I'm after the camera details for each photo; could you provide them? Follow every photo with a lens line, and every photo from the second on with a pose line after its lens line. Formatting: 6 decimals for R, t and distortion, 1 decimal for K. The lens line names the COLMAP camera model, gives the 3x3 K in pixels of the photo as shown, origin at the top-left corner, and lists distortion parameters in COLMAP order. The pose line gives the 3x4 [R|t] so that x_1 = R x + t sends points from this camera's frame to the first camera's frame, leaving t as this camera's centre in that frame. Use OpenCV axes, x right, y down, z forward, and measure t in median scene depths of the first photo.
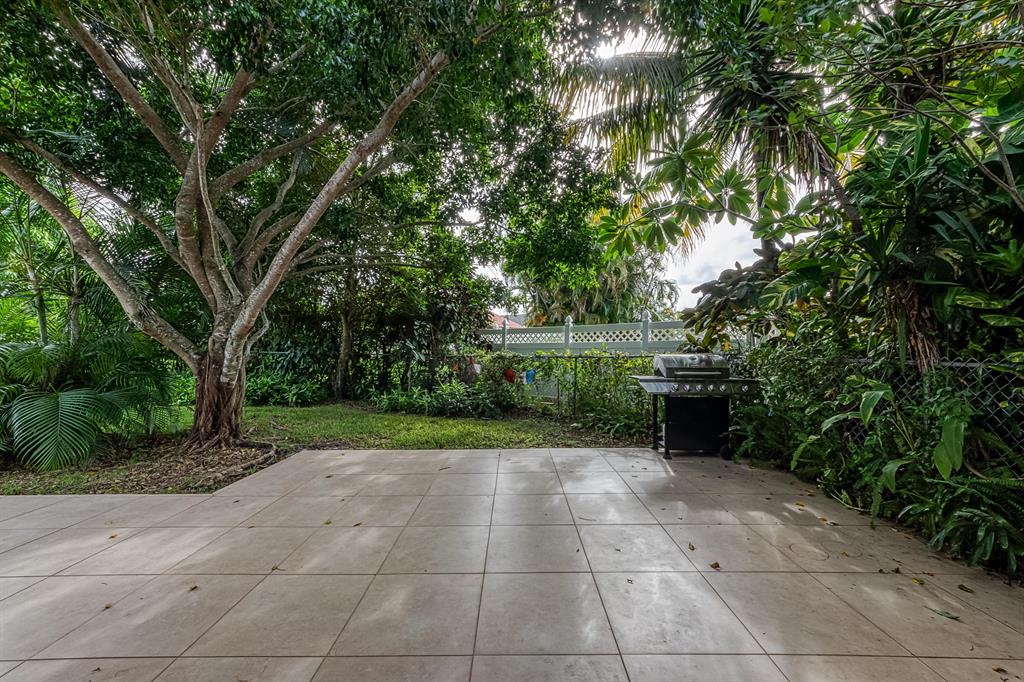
lens RADIAL K [[403.2, 0, 512.0], [0, 403.2, 348.7], [0, 0, 1]] dist [0.000916, -0.000059]
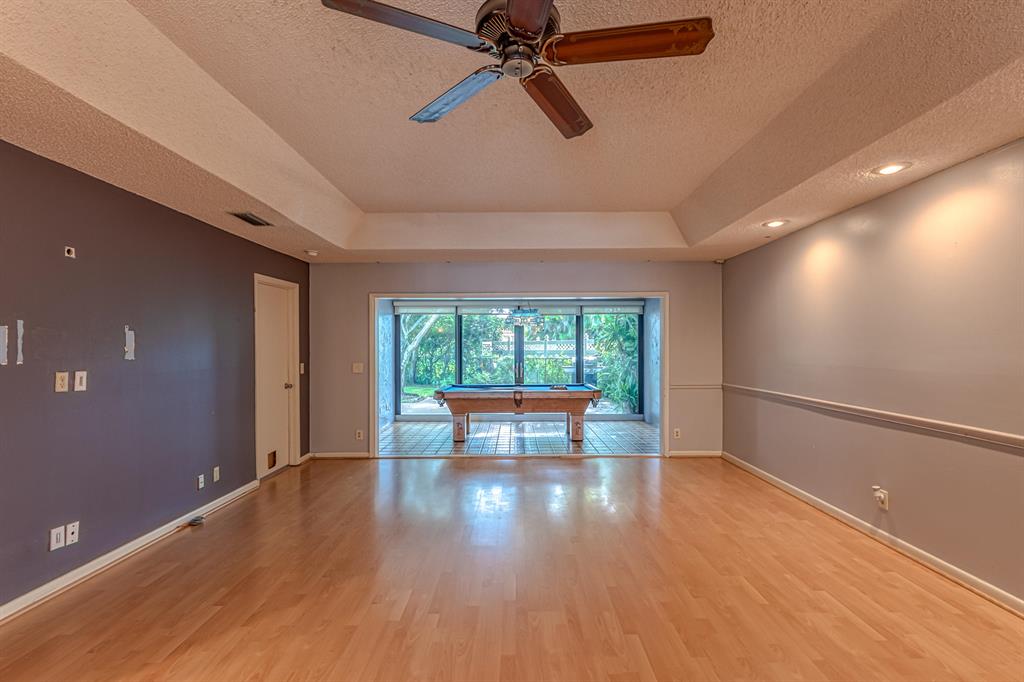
lens RADIAL K [[461.6, 0, 514.1], [0, 461.6, 349.6], [0, 0, 1]] dist [0.000026, 0.000254]
pose [[0.999985, -0.005233, -0.001273, 0.003934], [0.005234, 0.999986, 0.000940, -0.028764], [0.001268, -0.000947, 0.999999, -1.419286]]
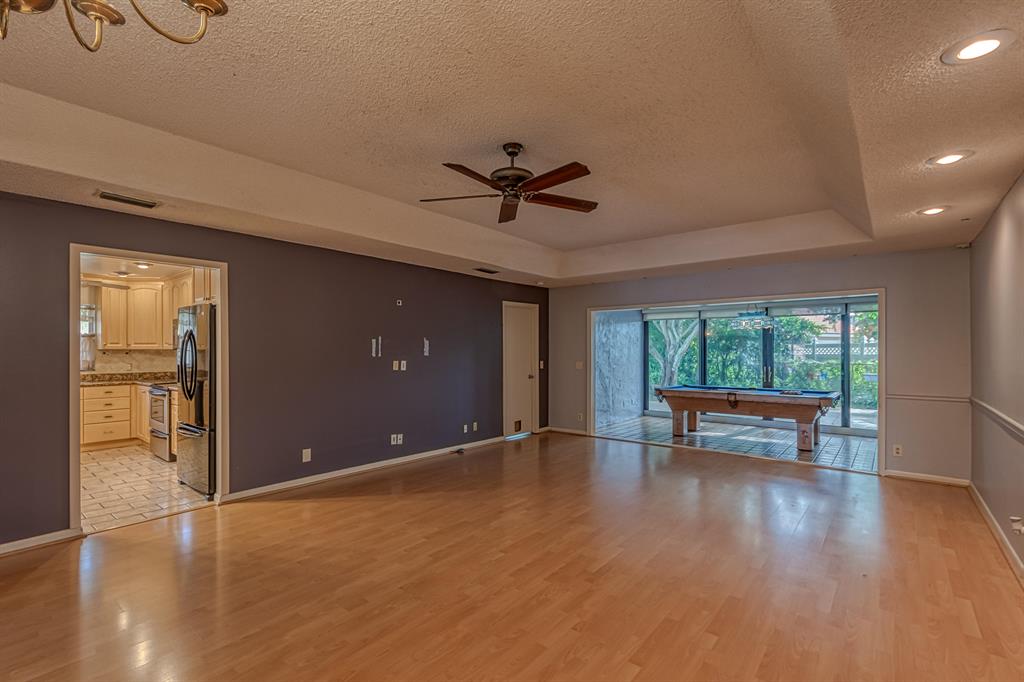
lens RADIAL K [[461.6, 0, 514.1], [0, 461.6, 349.6], [0, 0, 1]] dist [0.000026, 0.000254]
pose [[0.775643, -0.001699, -0.631169, 0.305916], [-0.002782, 0.999977, -0.006110, -0.026585], [0.631166, 0.006495, 0.775621, -1.533344]]
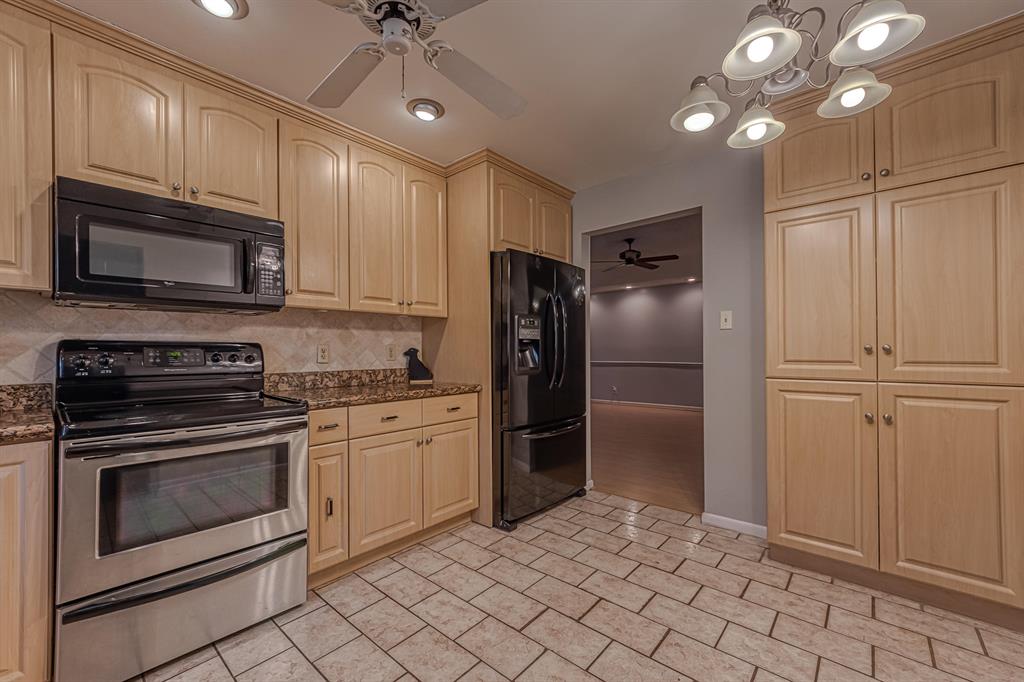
lens RADIAL K [[416.1, 0, 513.2], [0, 416.1, 348.3], [0, 0, 1]] dist [0.001678, -0.000123]
pose [[0.658045, -0.001810, 0.752976, -0.843955], [0.012208, 0.999891, -0.008265, 0.006128], [-0.752880, 0.014631, 0.657996, -1.571500]]
